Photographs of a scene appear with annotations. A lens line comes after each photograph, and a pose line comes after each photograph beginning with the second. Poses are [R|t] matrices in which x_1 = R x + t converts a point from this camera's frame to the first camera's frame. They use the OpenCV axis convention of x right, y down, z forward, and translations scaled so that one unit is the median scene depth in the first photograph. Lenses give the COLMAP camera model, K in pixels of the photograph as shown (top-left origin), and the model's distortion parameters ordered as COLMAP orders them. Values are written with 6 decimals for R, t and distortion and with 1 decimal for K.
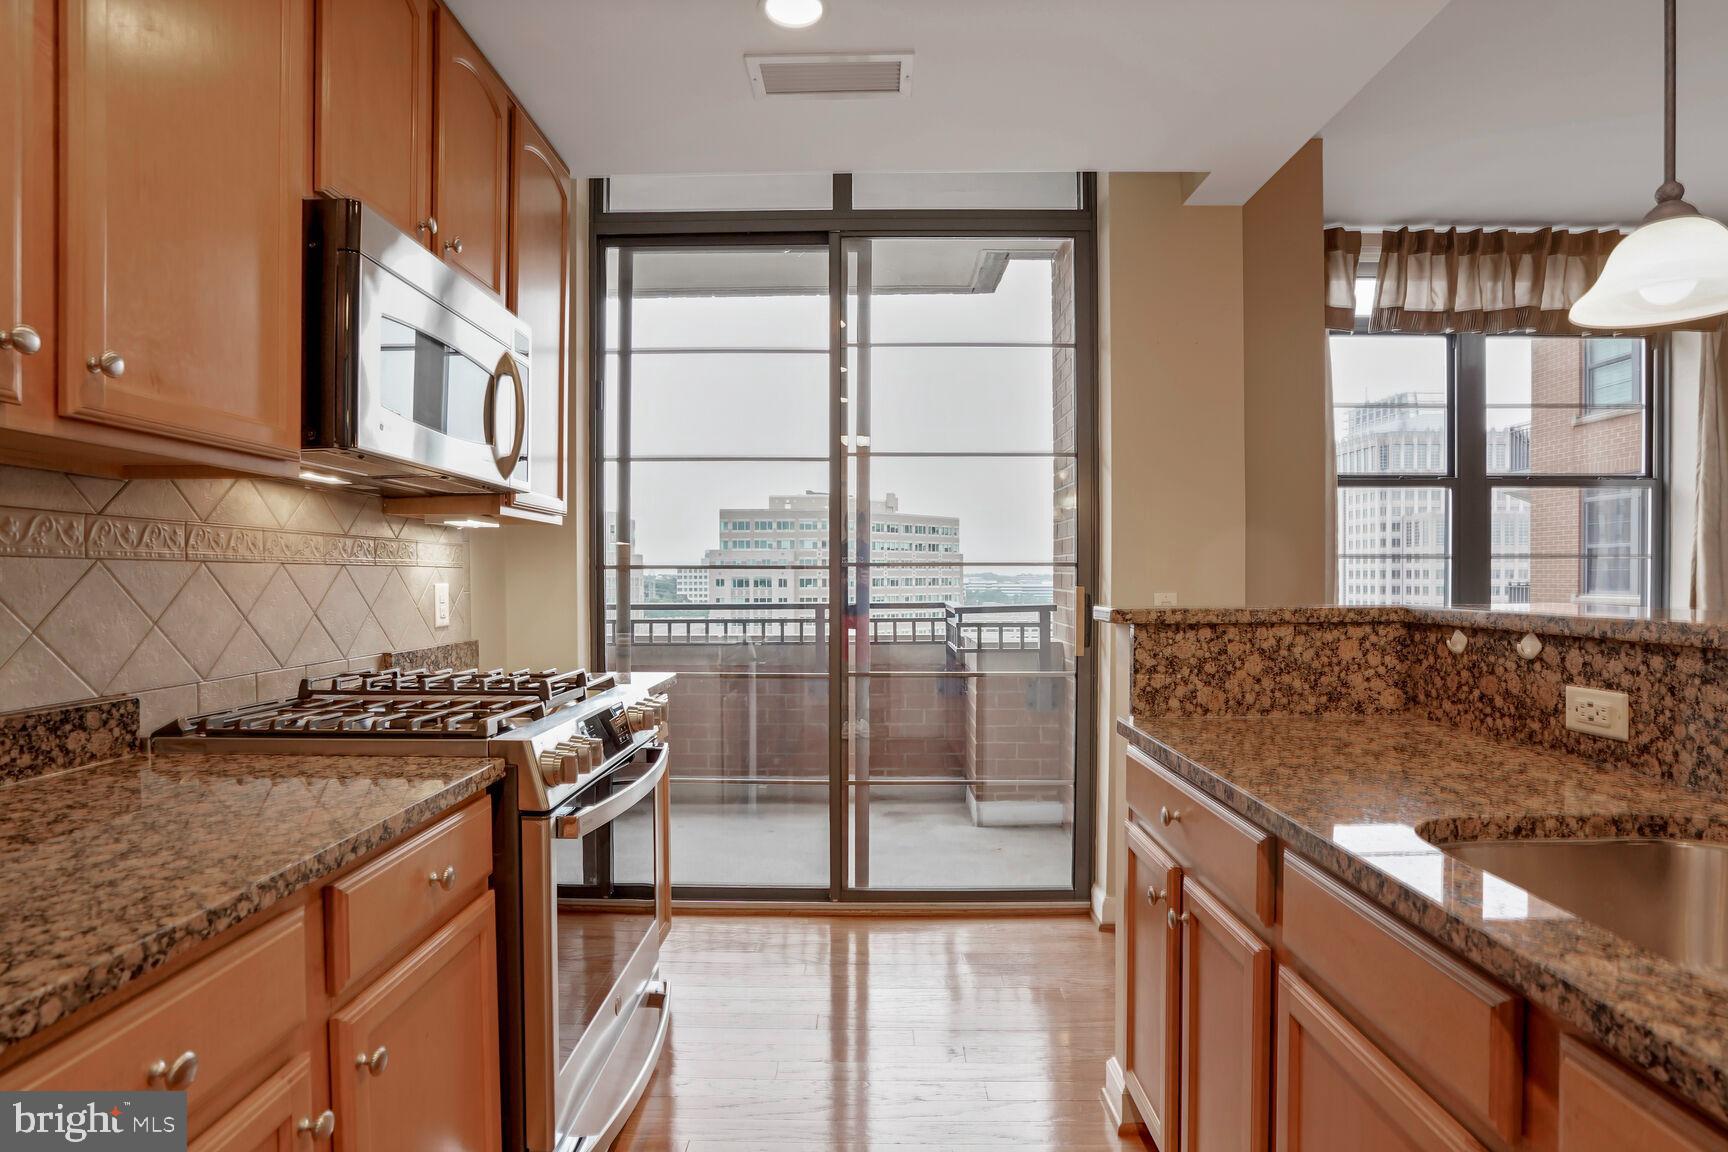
lens RADIAL K [[873.8, 0, 864.0], [0, 873.8, 576.0], [0, 0, 1]] dist [0.001625, 0.000359]
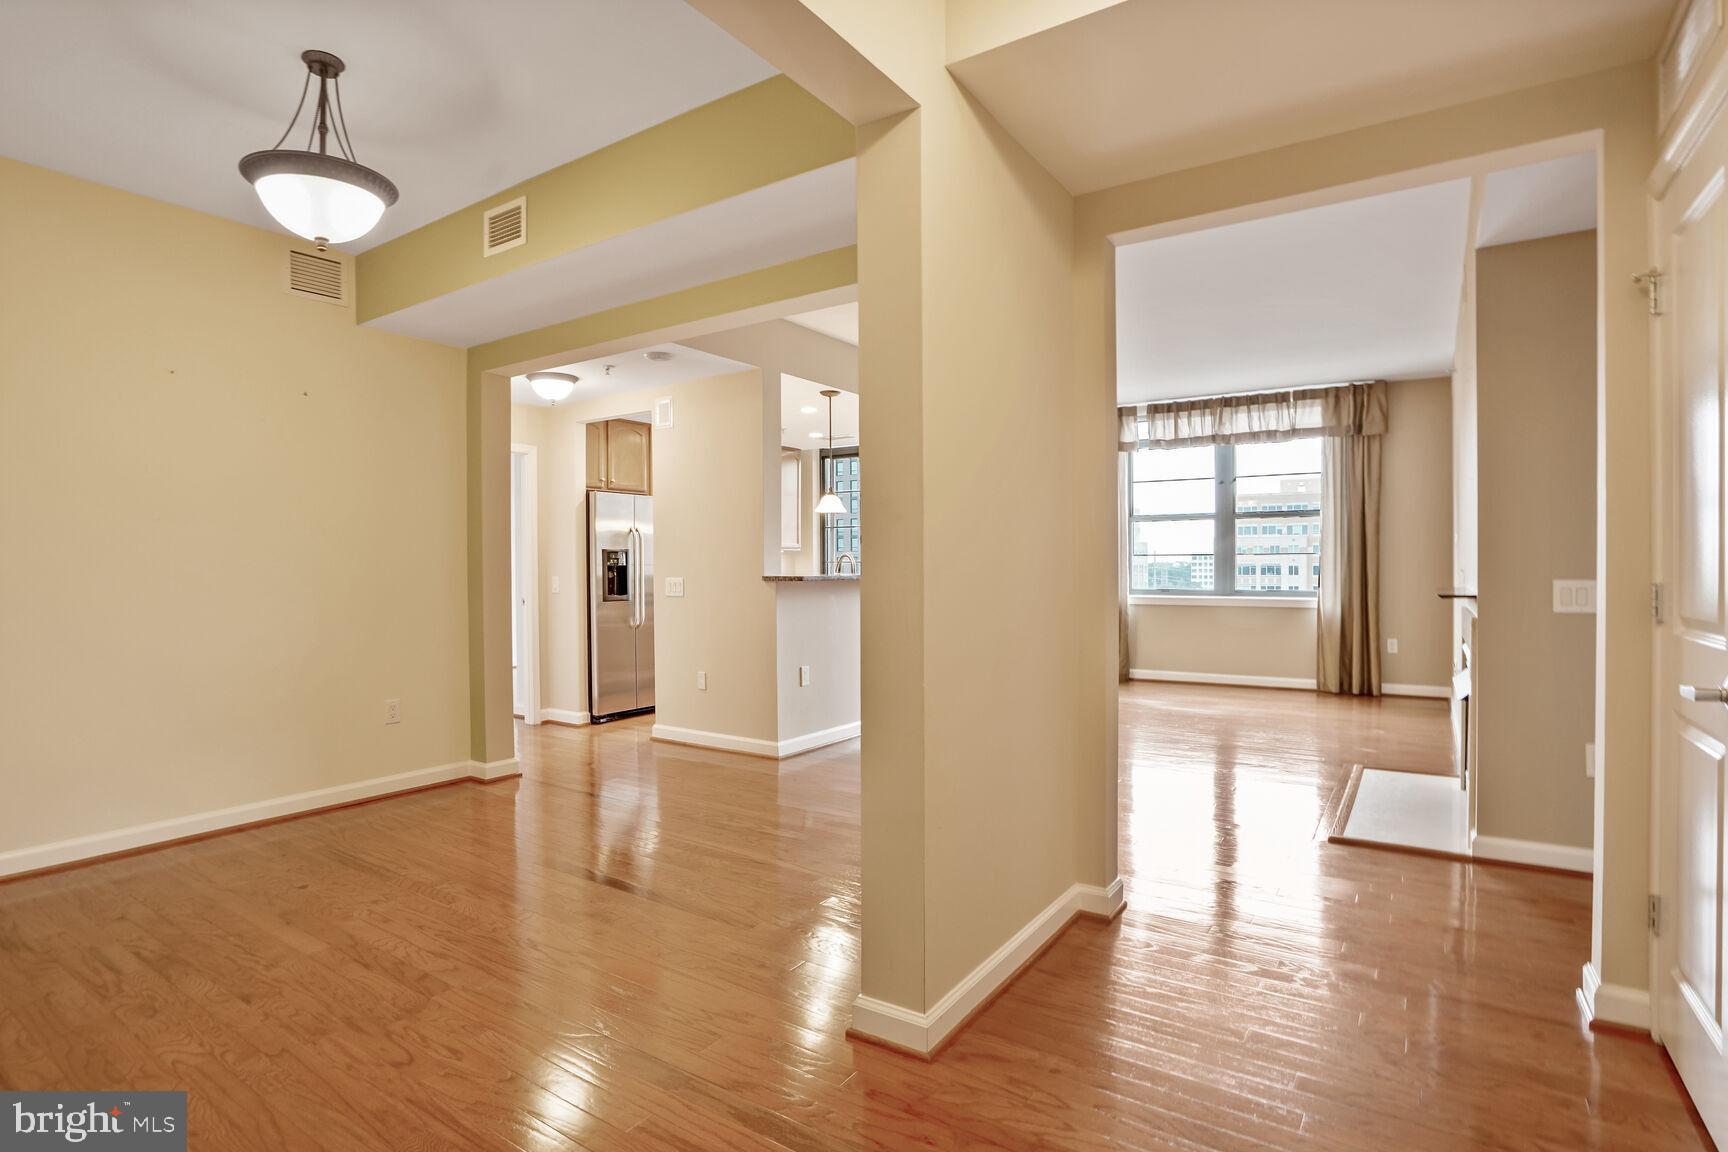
lens RADIAL K [[860.0, 0, 864.0], [0, 860.0, 576.0], [0, 0, 1]] dist [-0.043922, -0.000106]
pose [[0.831545, 0.004358, -0.555440, 1.180596], [0.003701, 0.999904, 0.013386, -0.000897], [0.555445, -0.013187, 0.831449, -1.143857]]
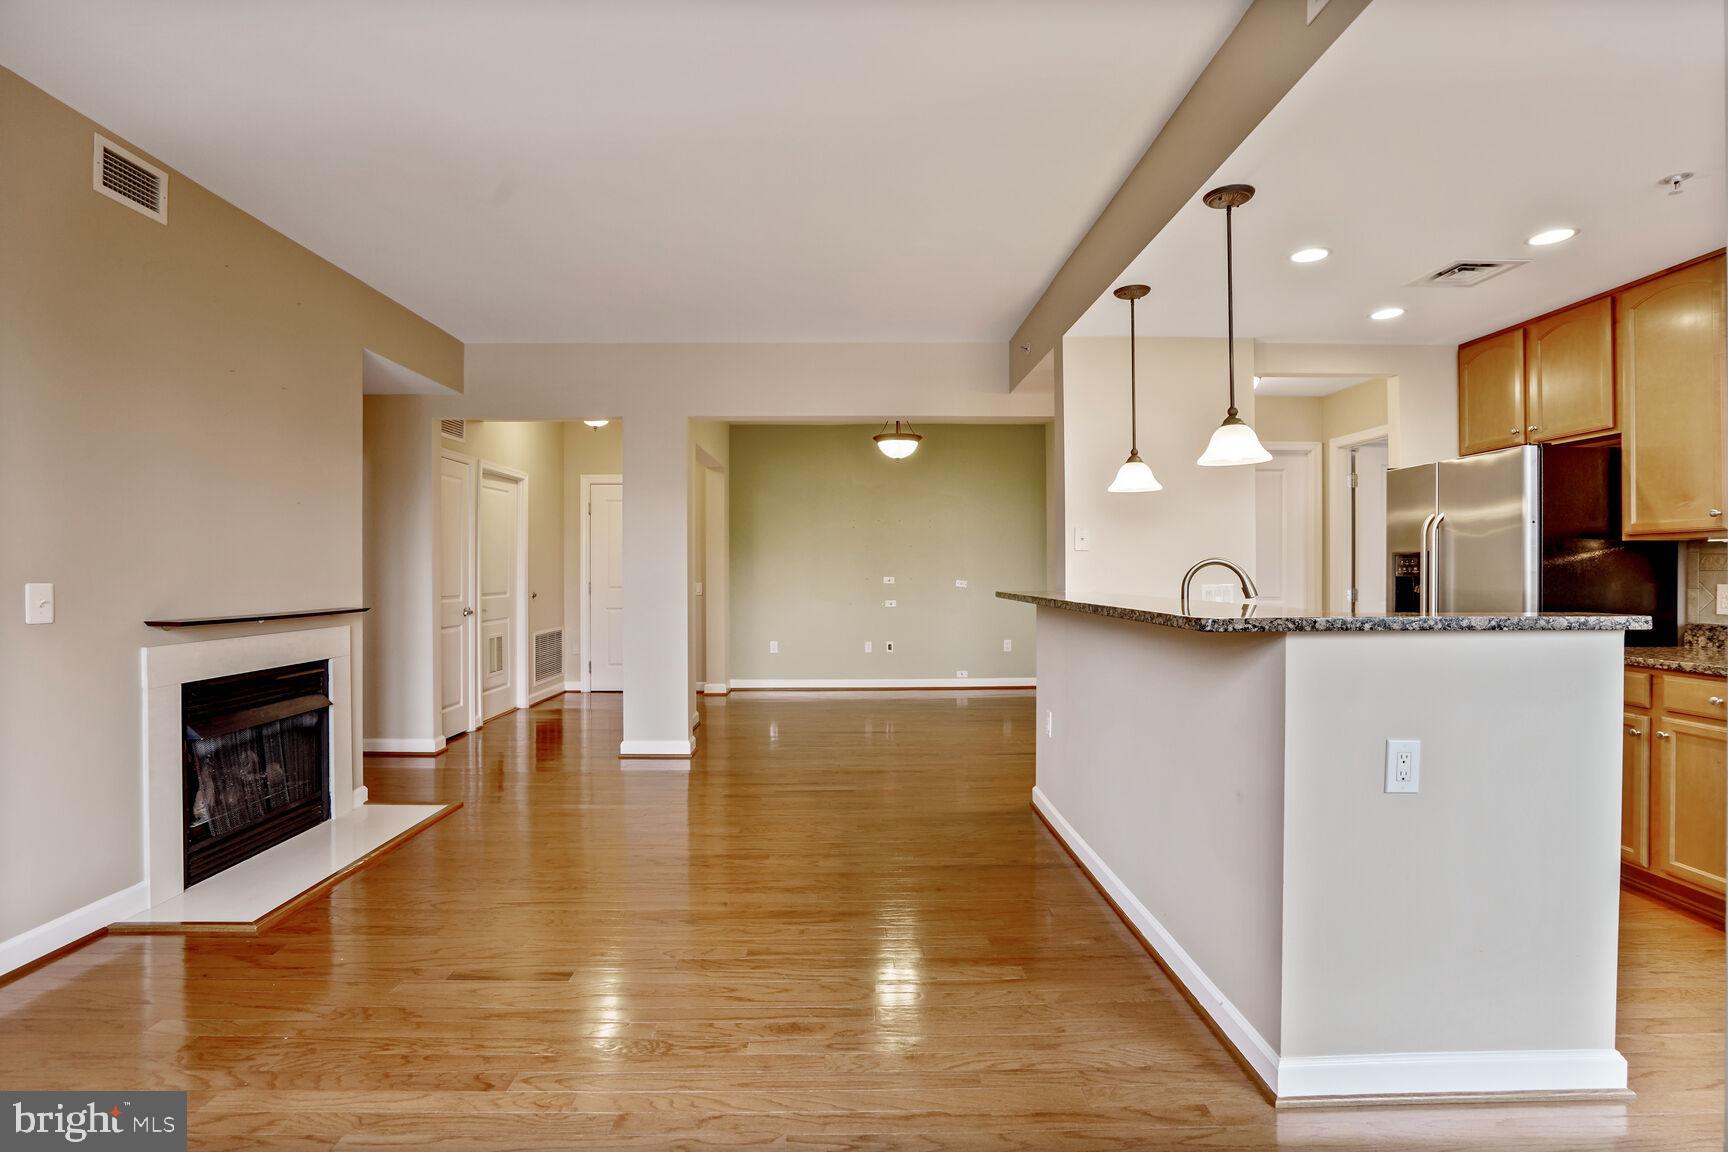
lens RADIAL K [[827.0, 0, 864.0], [0, 827.0, 576.0], [0, 0, 1]] dist [-0.054212, 0.020746]
pose [[-0.999583, 0.005891, -0.028252, 0.594685], [0.005740, 0.999969, 0.005431, -0.011348], [0.028283, 0.005267, -0.999586, 0.952132]]
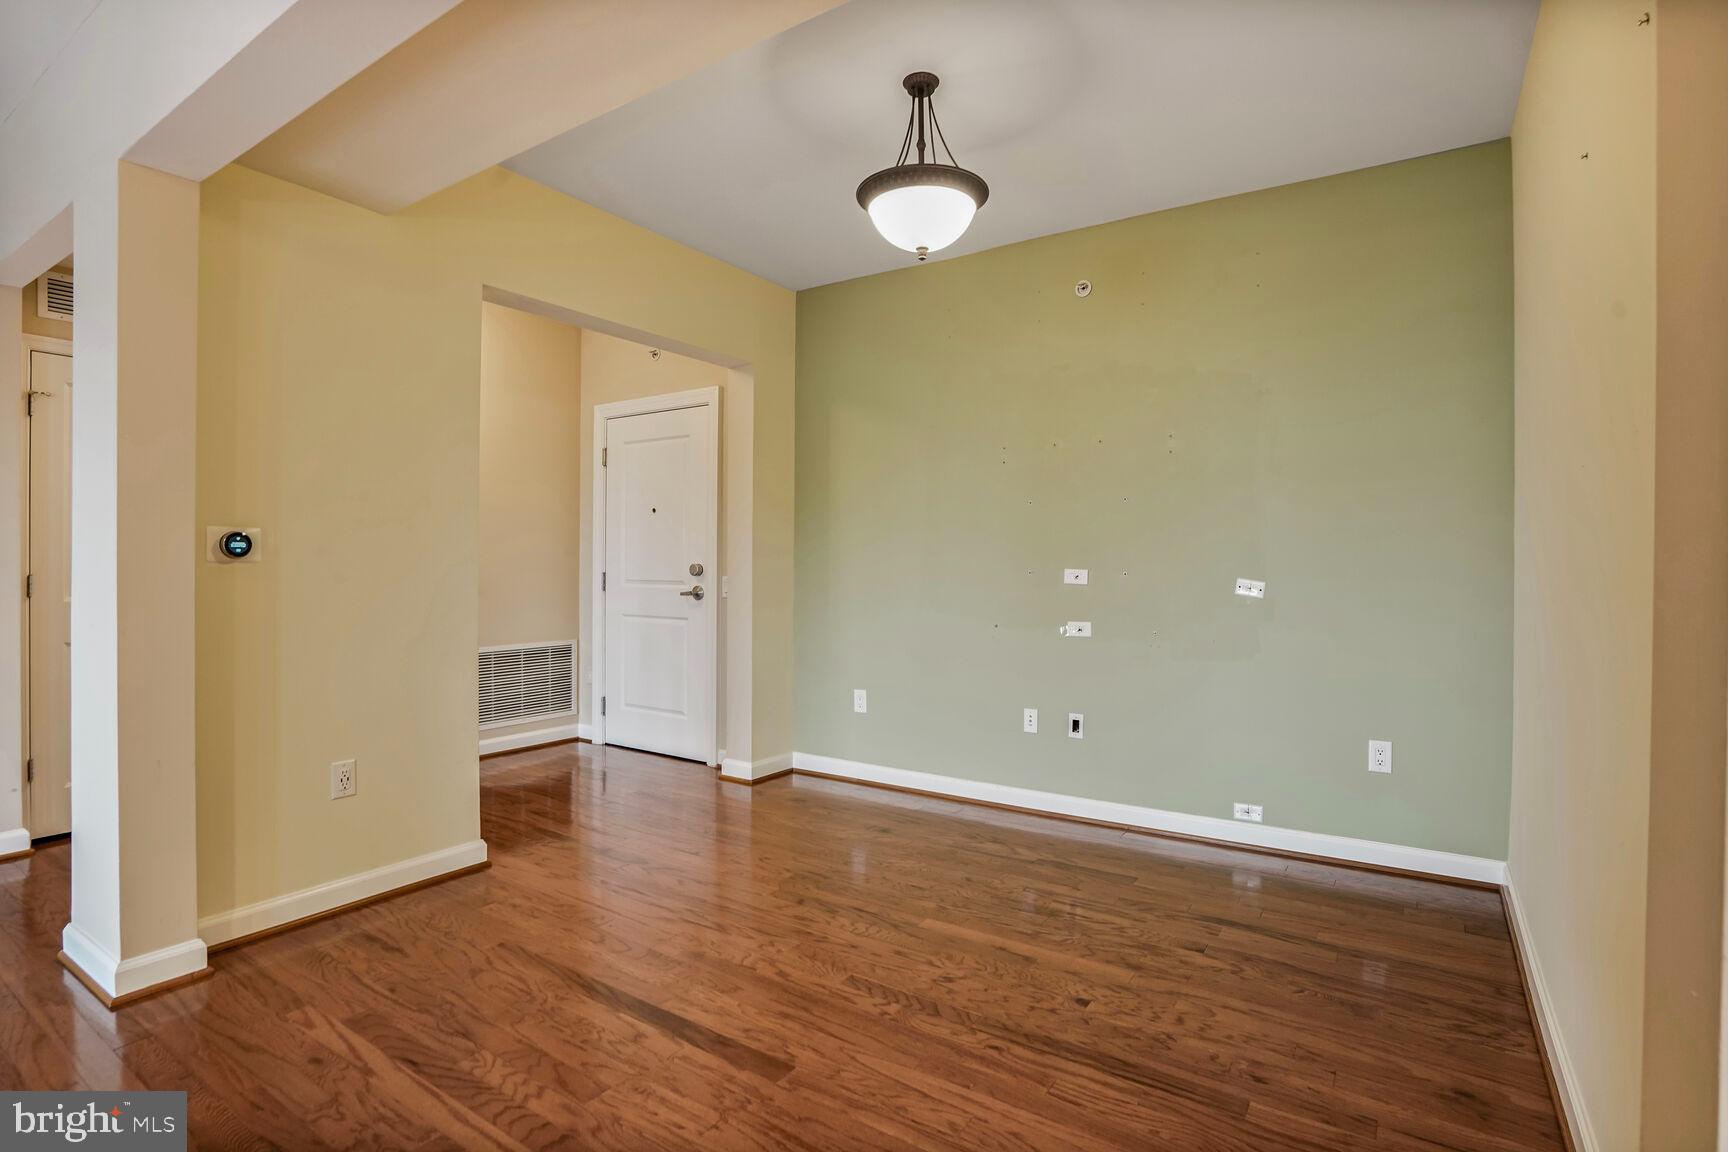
lens RADIAL K [[847.2, 0, 859.5], [0, 847.2, 574.5], [0, 0, 1]] dist [-0.003231, -0.000433]
pose [[-0.832852, -0.006507, 0.553457, 0.126122], [-0.003882, 0.999975, 0.005916, 0.004483], [-0.553481, 0.002779, -0.832857, -0.229857]]
